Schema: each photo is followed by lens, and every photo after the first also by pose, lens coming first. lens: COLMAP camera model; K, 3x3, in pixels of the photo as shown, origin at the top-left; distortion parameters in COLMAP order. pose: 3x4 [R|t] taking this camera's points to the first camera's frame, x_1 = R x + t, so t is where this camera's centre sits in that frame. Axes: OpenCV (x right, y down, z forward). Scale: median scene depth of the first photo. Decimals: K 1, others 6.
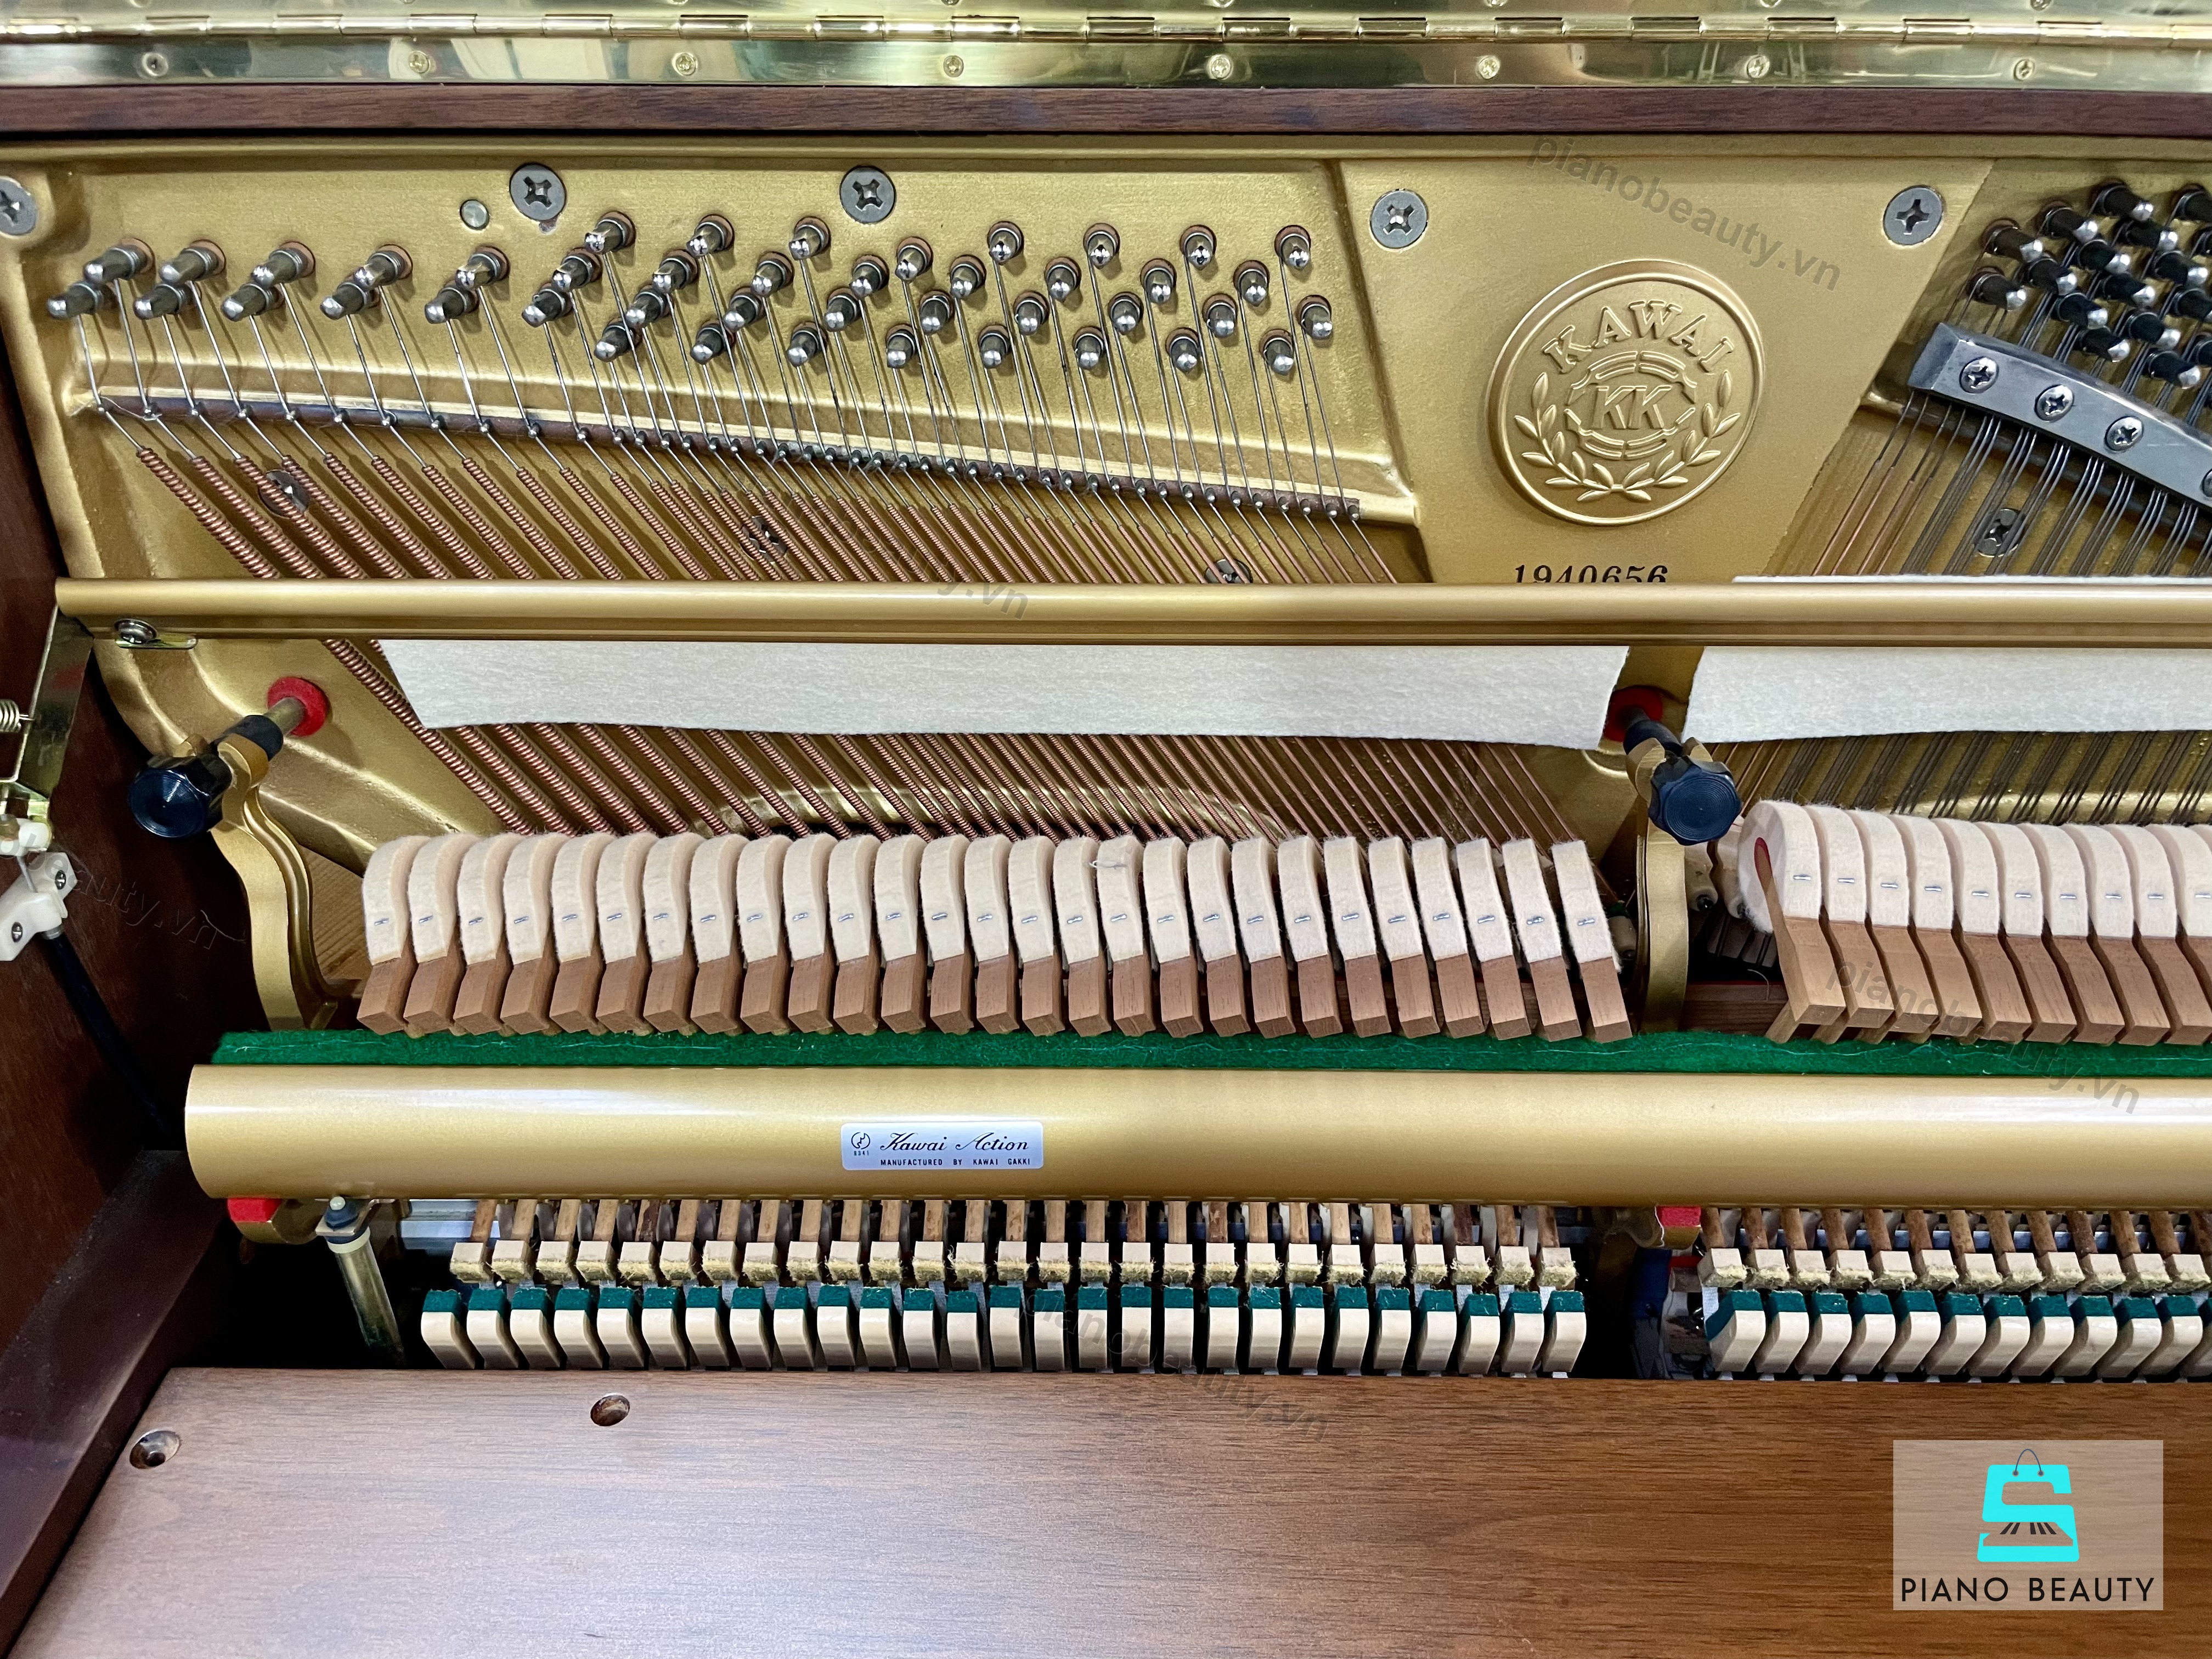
lens RADIAL K [[1689.1, 0, 1115.3], [0, 1689.1, 825.5], [0, 0, 1]] dist [0.062436, -0.090424]
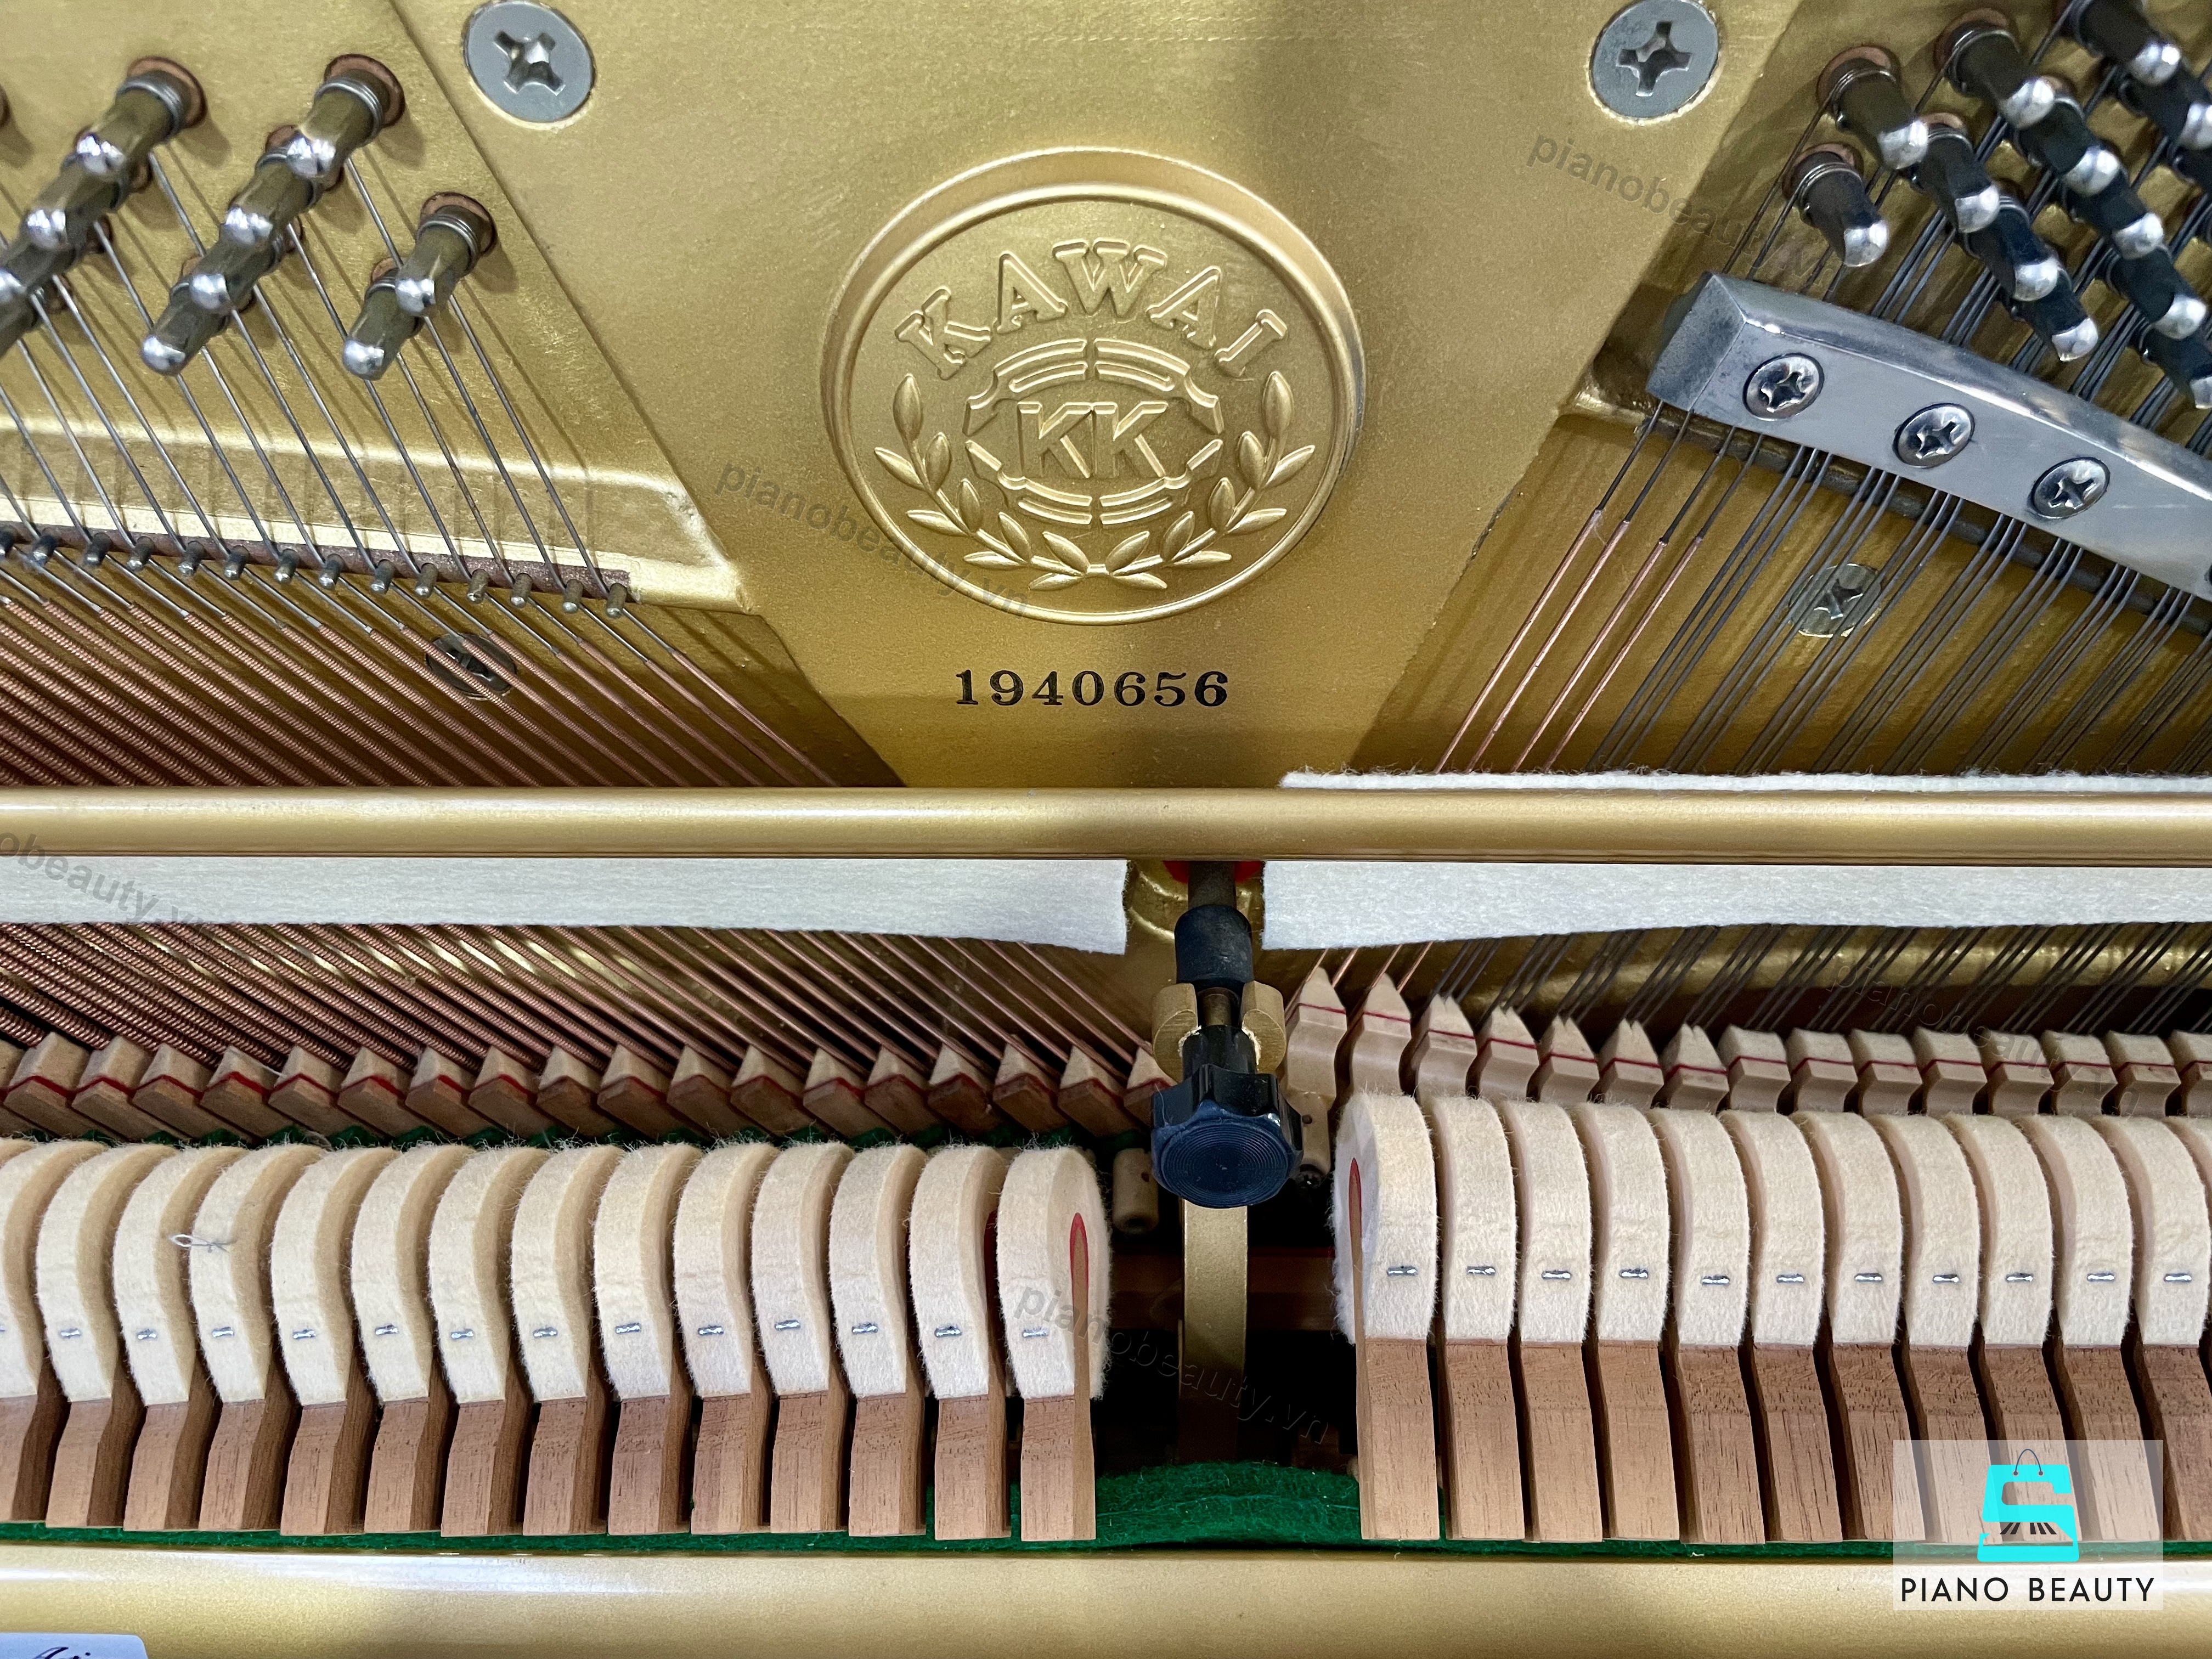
lens RADIAL K [[1689.1, 0, 1116.6], [0, 1689.1, 812.6], [0, 0, 1]] dist [0.062436, -0.090424]
pose [[0.999998, -0.001768, 0.000501, 0.306696], [0.001589, 0.968910, 0.247407, -0.260234], [-0.000923, -0.247405, 0.968912, 0.483537]]
